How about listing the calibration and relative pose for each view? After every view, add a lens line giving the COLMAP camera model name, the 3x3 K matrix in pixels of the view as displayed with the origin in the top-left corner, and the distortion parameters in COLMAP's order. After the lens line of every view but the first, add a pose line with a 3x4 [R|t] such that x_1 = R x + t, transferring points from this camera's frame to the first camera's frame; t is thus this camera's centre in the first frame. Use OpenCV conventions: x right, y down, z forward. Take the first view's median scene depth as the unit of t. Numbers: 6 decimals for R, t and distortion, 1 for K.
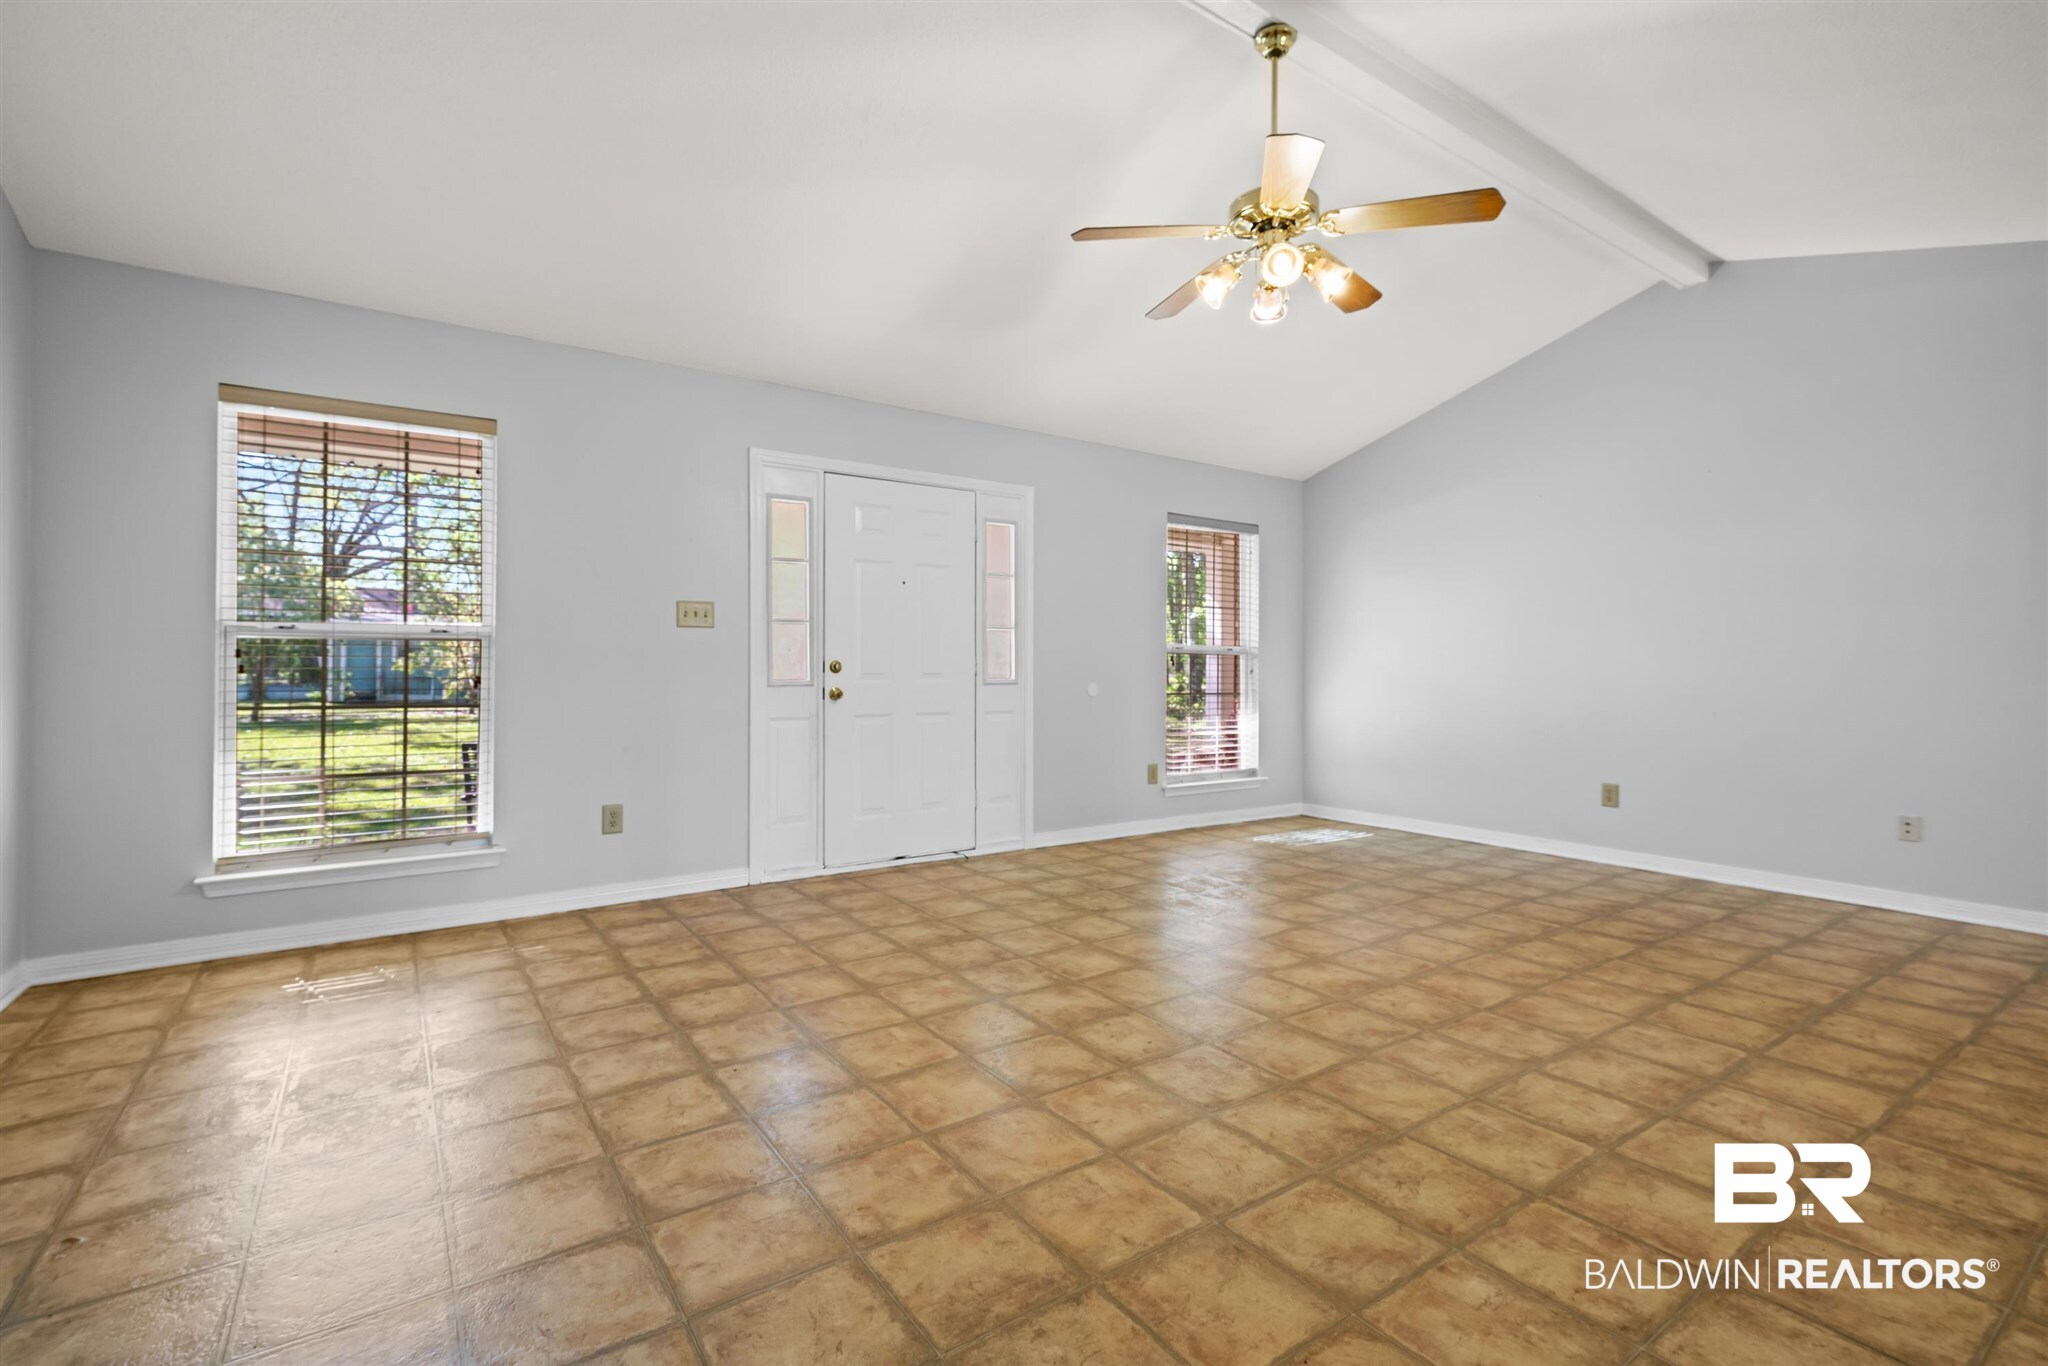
lens RADIAL K [[921.2, 0, 1017.7], [0, 921.2, 660.6], [0, 0, 1]] dist [0.002809, 0.000541]
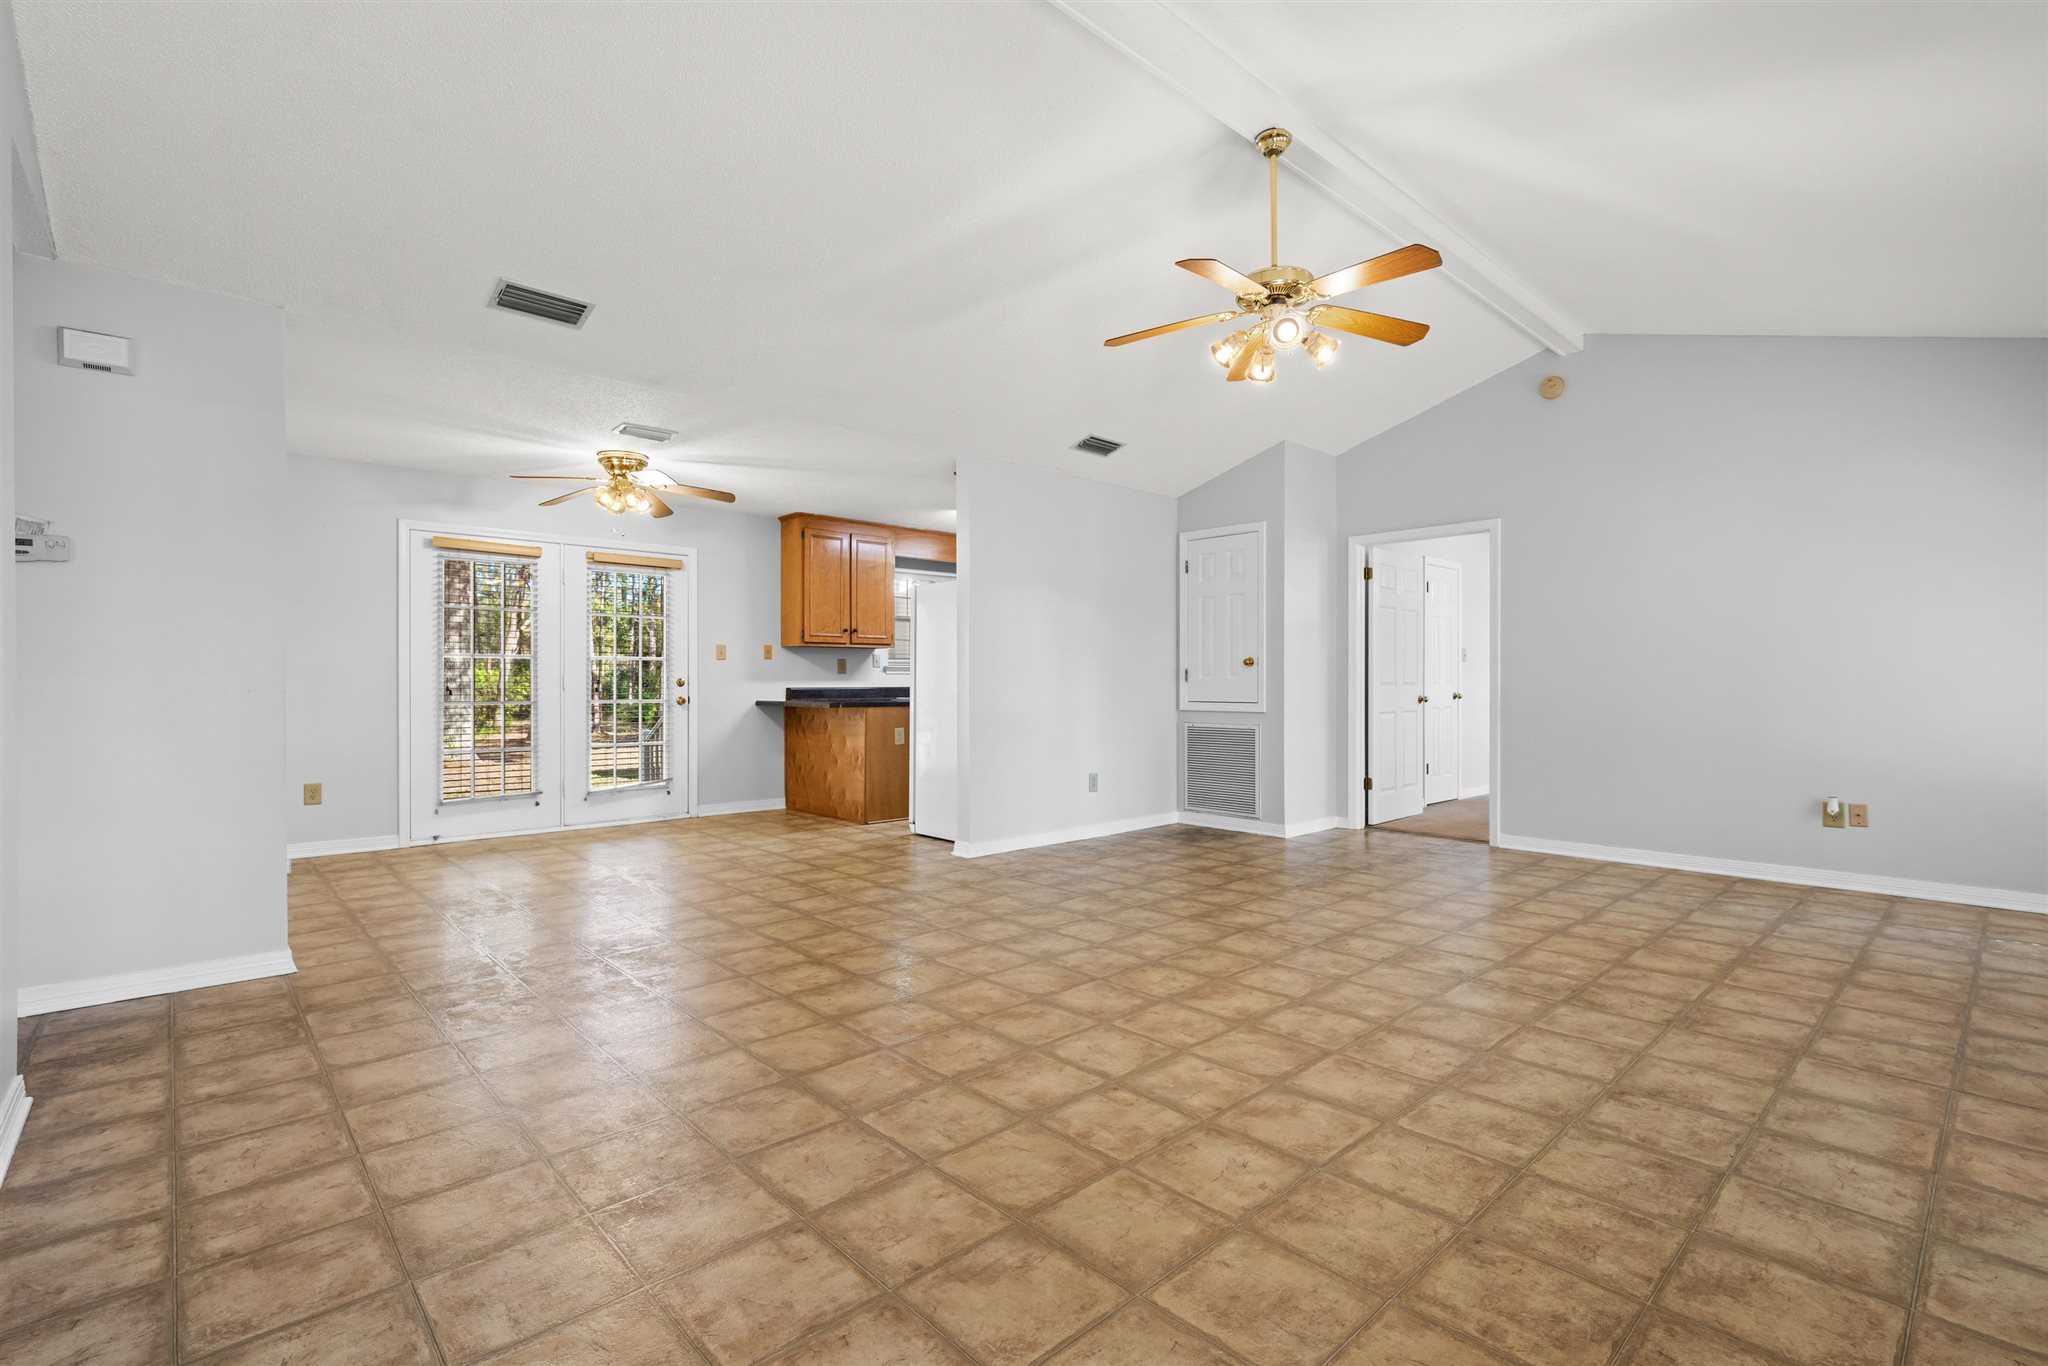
lens RADIAL K [[925.9, 0, 1024.0], [0, 925.9, 683.0], [0, 0, 1]] dist [0.001995, 0.000726]
pose [[-0.990712, -0.000786, -0.135975, 0.736069], [0.000027, 0.999982, -0.005979, 0.017856], [0.135977, -0.005927, -0.990694, 2.077546]]
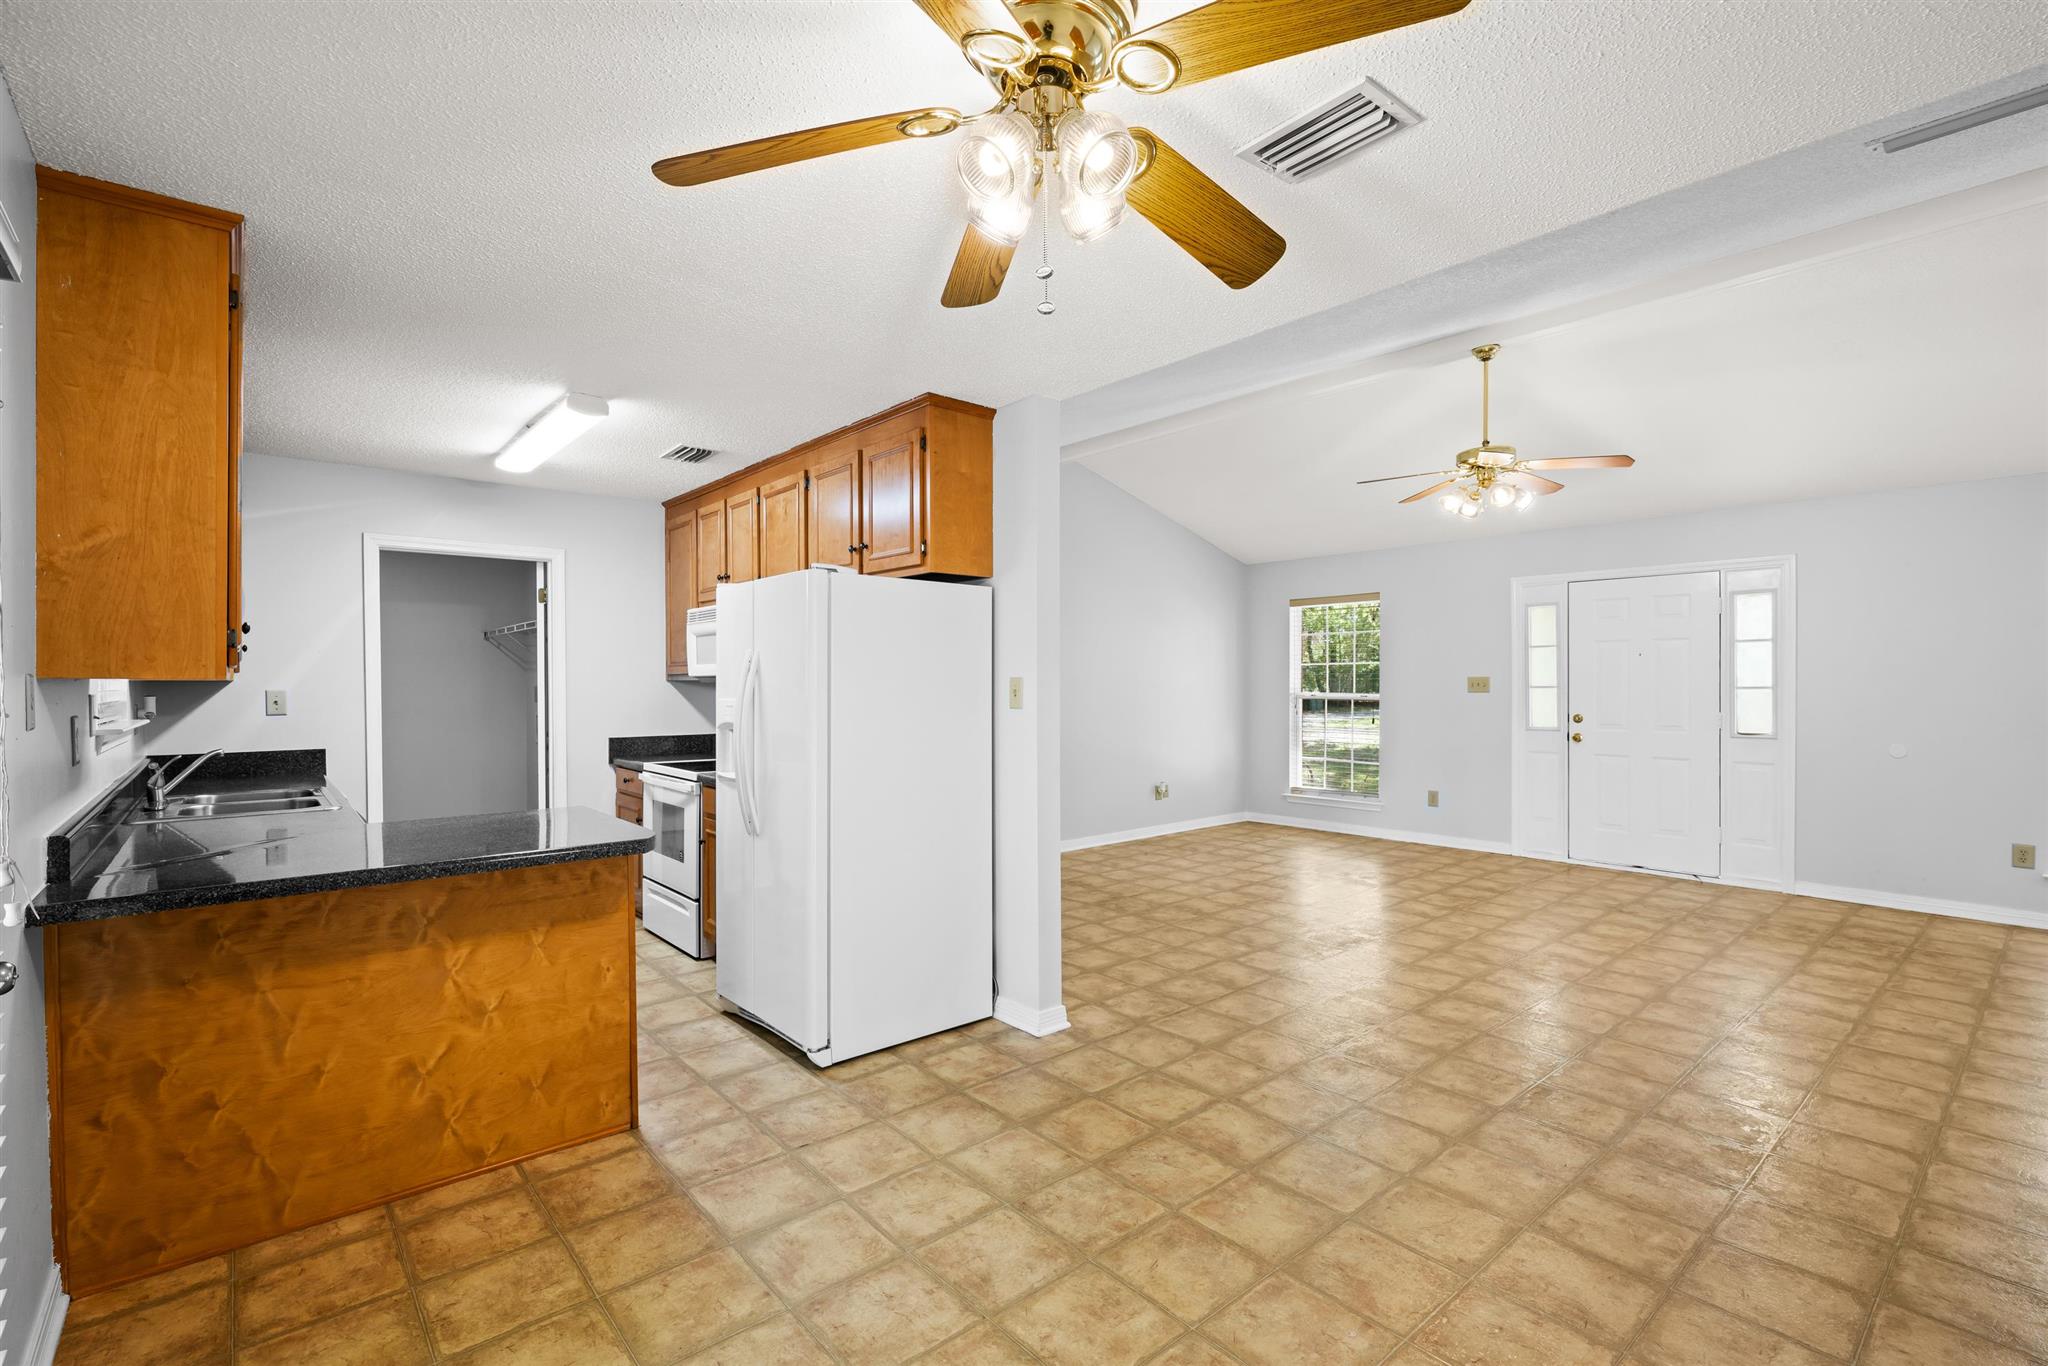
lens RADIAL K [[925.9, 0, 1024.0], [0, 925.9, 683.0], [0, 0, 1]] dist [0.001995, 0.000726]
pose [[0.102662, -0.000189, -0.994716, 1.801653], [0.010405, 0.999945, 0.000884, -0.092507], [0.994662, -0.010441, 0.102659, 0.010932]]
